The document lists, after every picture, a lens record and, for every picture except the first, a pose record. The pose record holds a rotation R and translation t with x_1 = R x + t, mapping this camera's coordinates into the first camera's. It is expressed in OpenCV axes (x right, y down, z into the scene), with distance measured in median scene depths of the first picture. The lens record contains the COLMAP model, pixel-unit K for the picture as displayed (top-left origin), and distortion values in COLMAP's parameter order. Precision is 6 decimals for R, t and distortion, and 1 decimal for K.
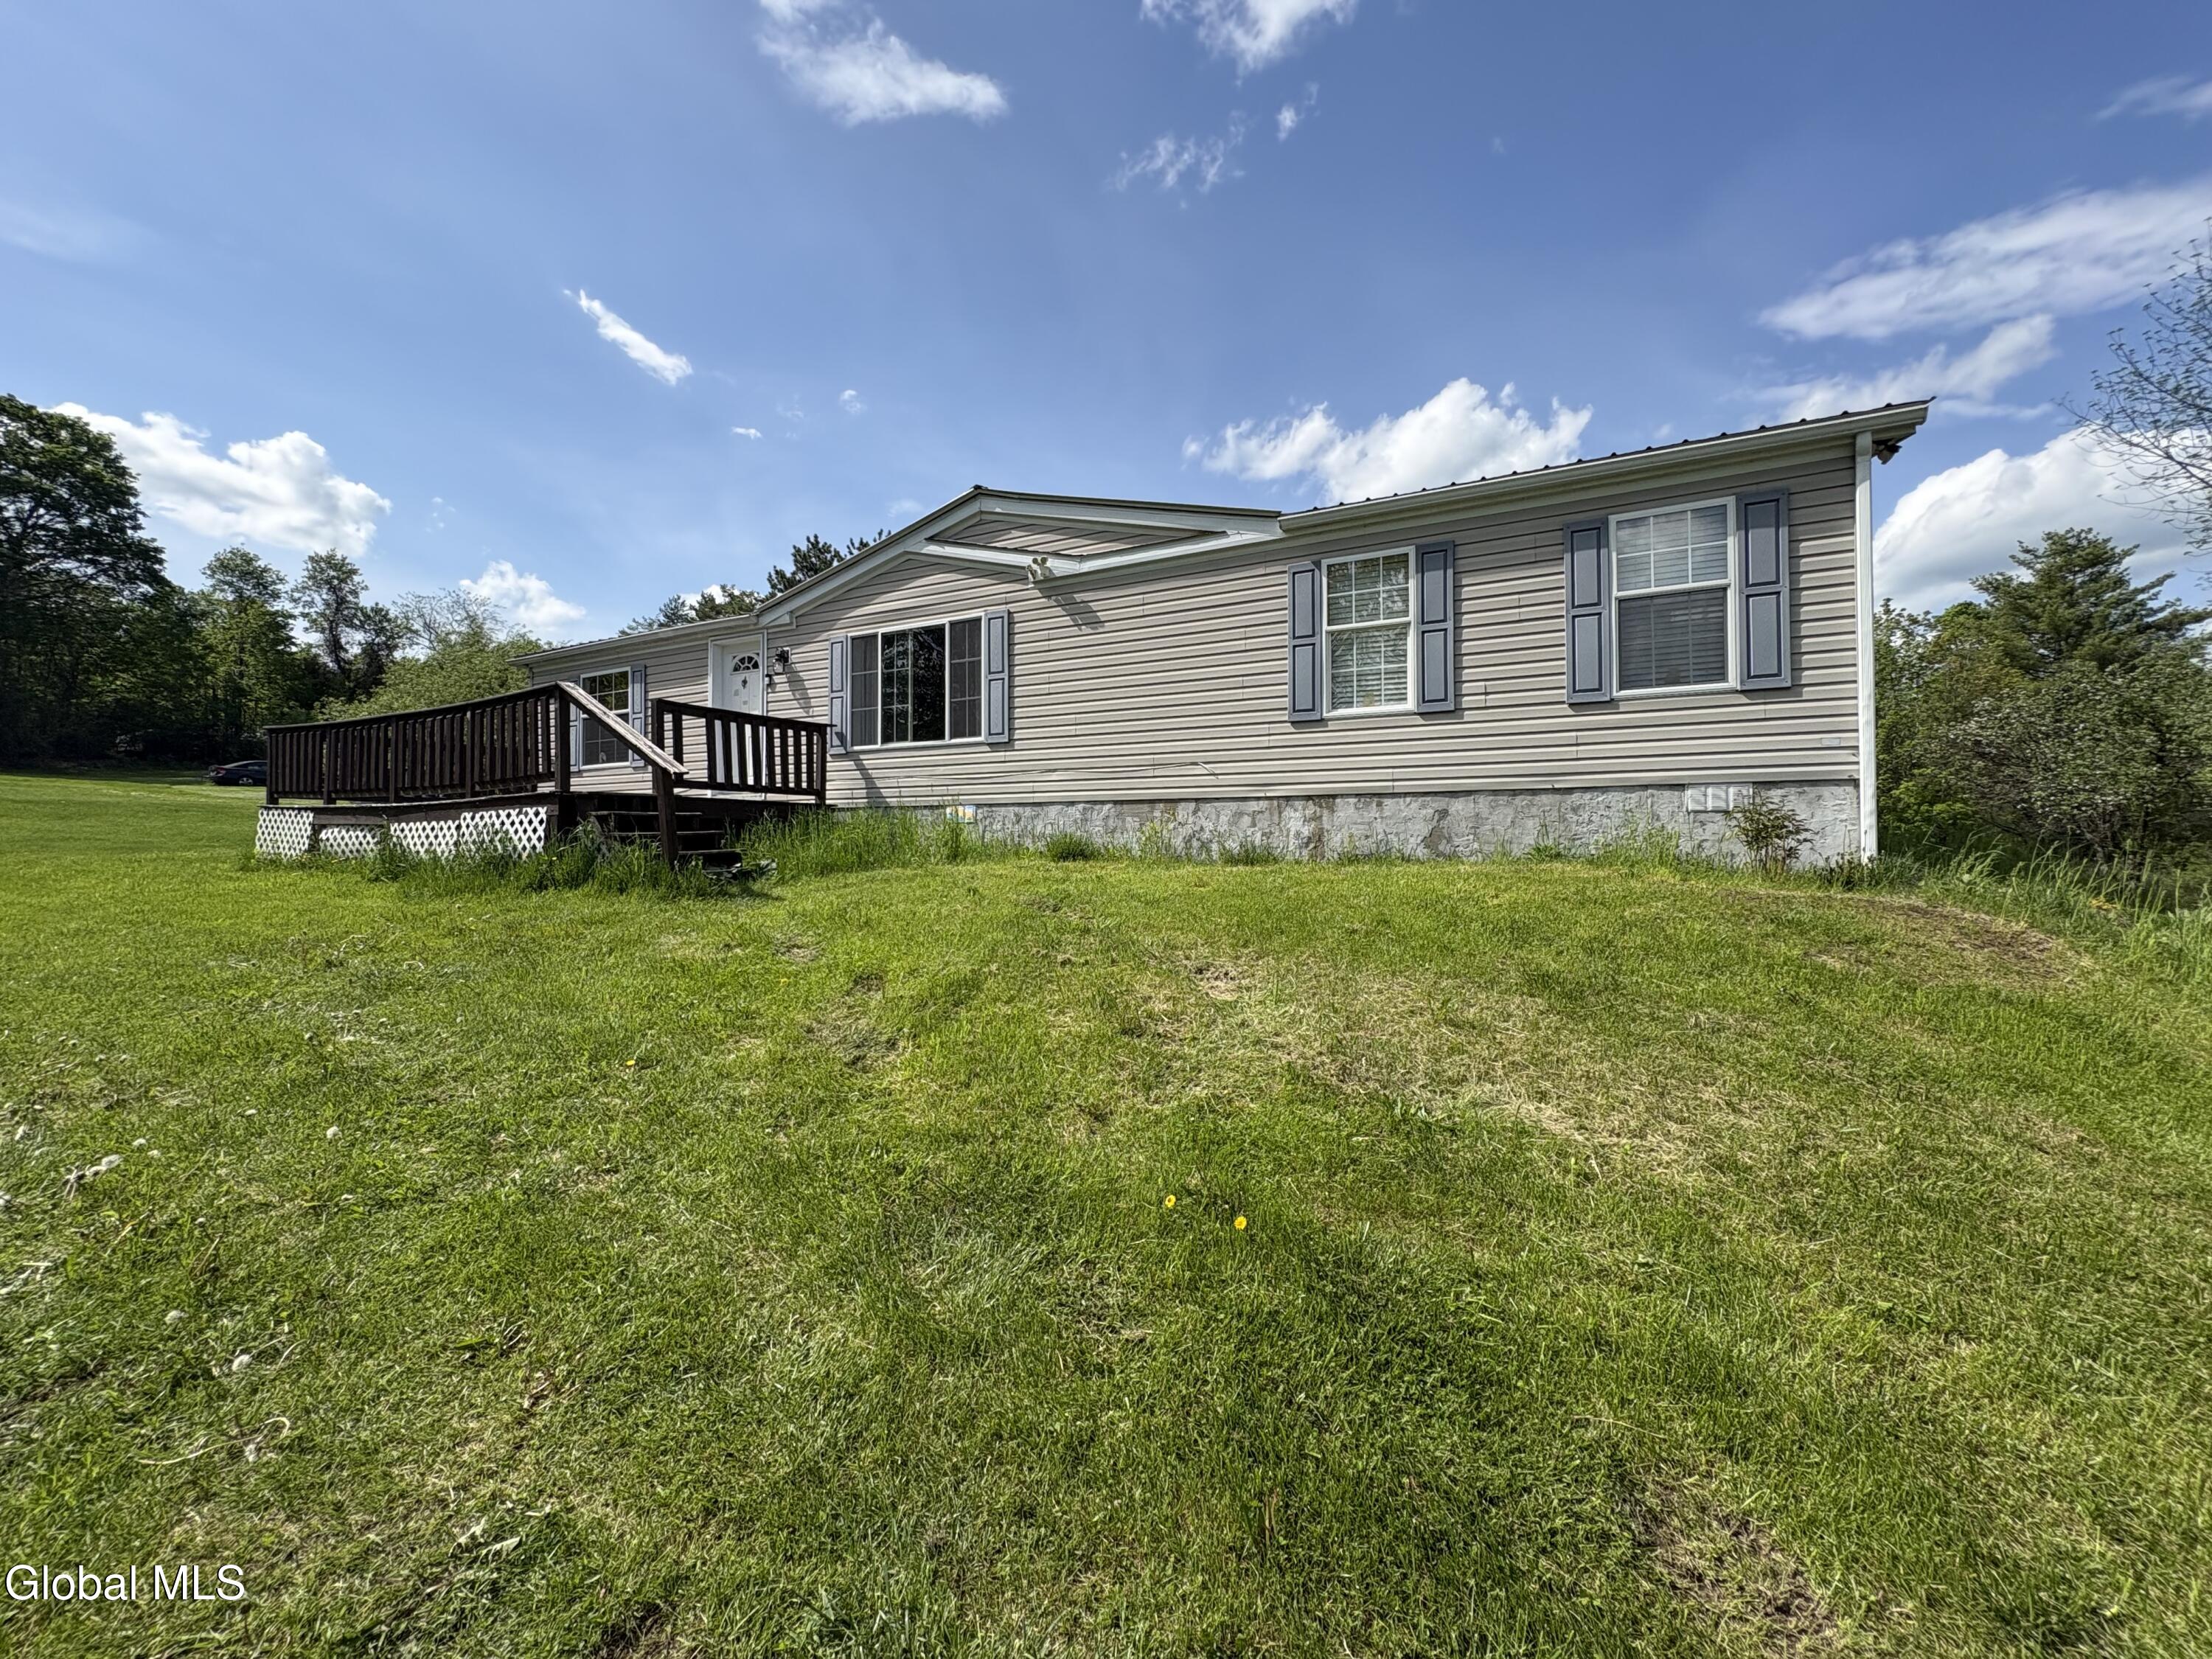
lens RADIAL K [[861.8, 0, 1106.0], [0, 861.8, 829.5], [0, 0, 1]] dist [0.009519, 0.000087]
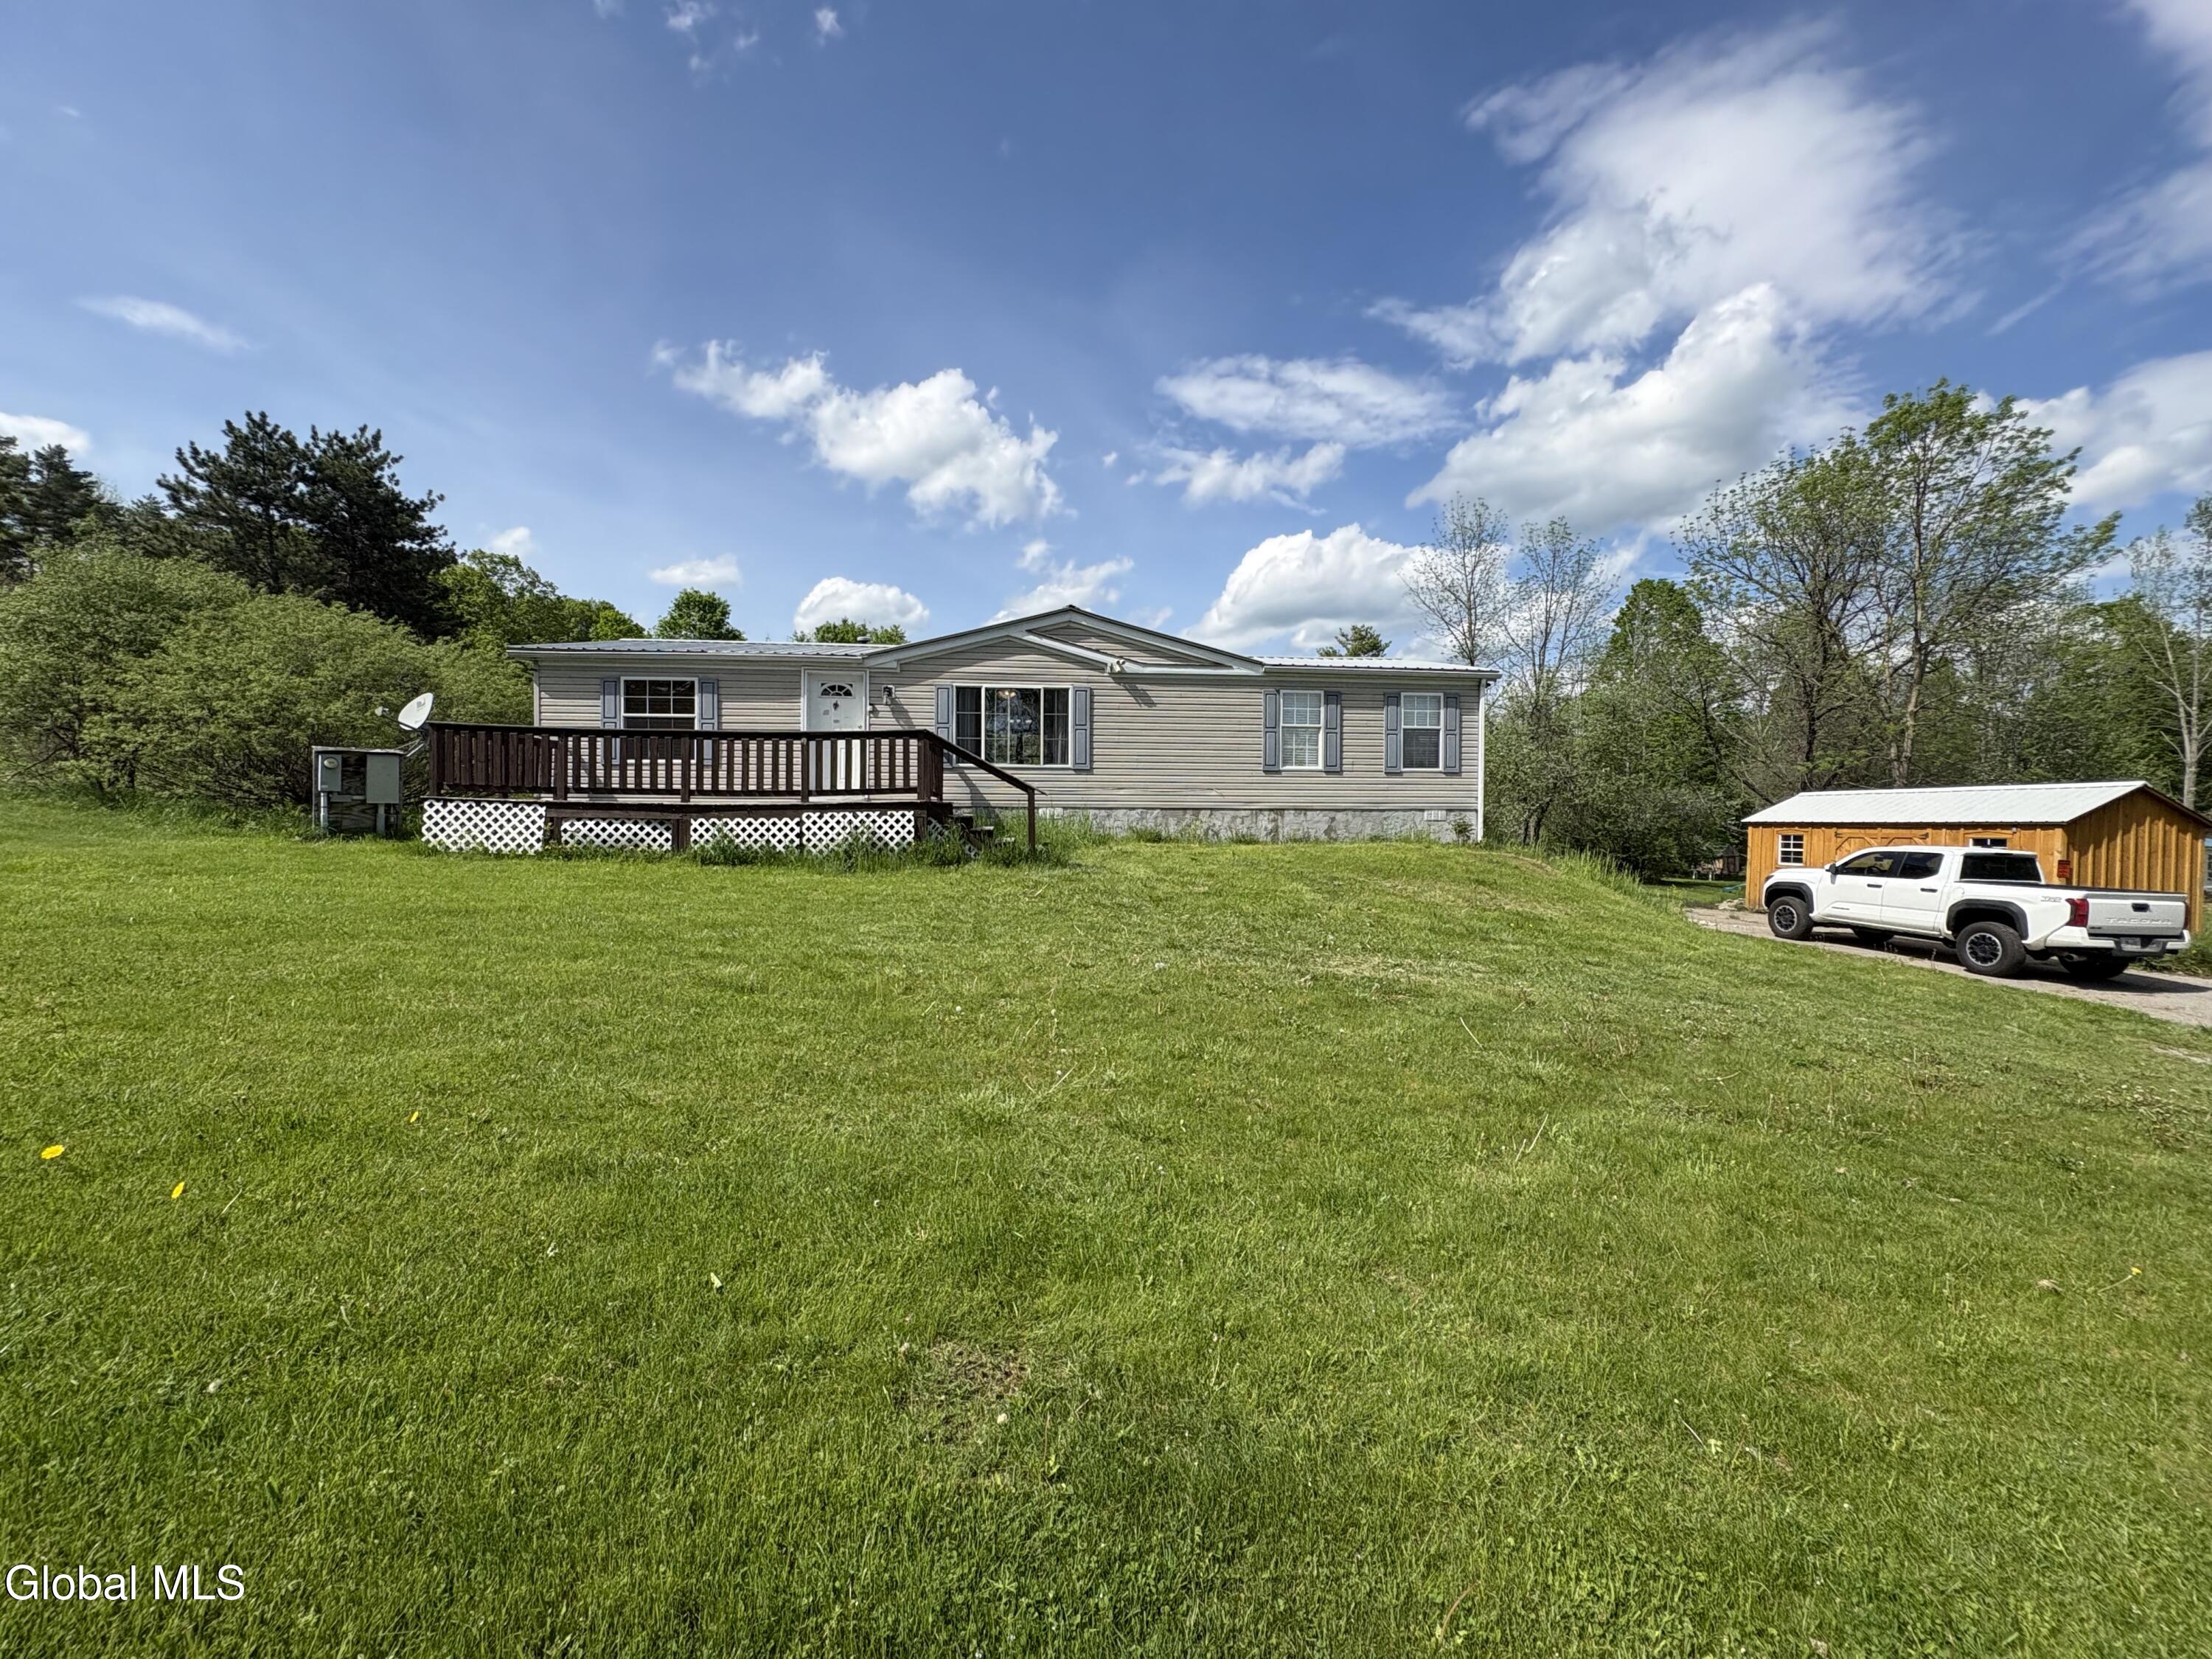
lens RADIAL K [[882.8, 0, 1107.2], [0, 882.8, 831.8], [0, 0, 1]] dist [0.000490, -0.000007]
pose [[0.836970, -0.003600, 0.547237, -0.948140], [-0.015512, 0.999421, 0.030298, -0.033647], [-0.547029, -0.033847, 0.836429, -0.387868]]
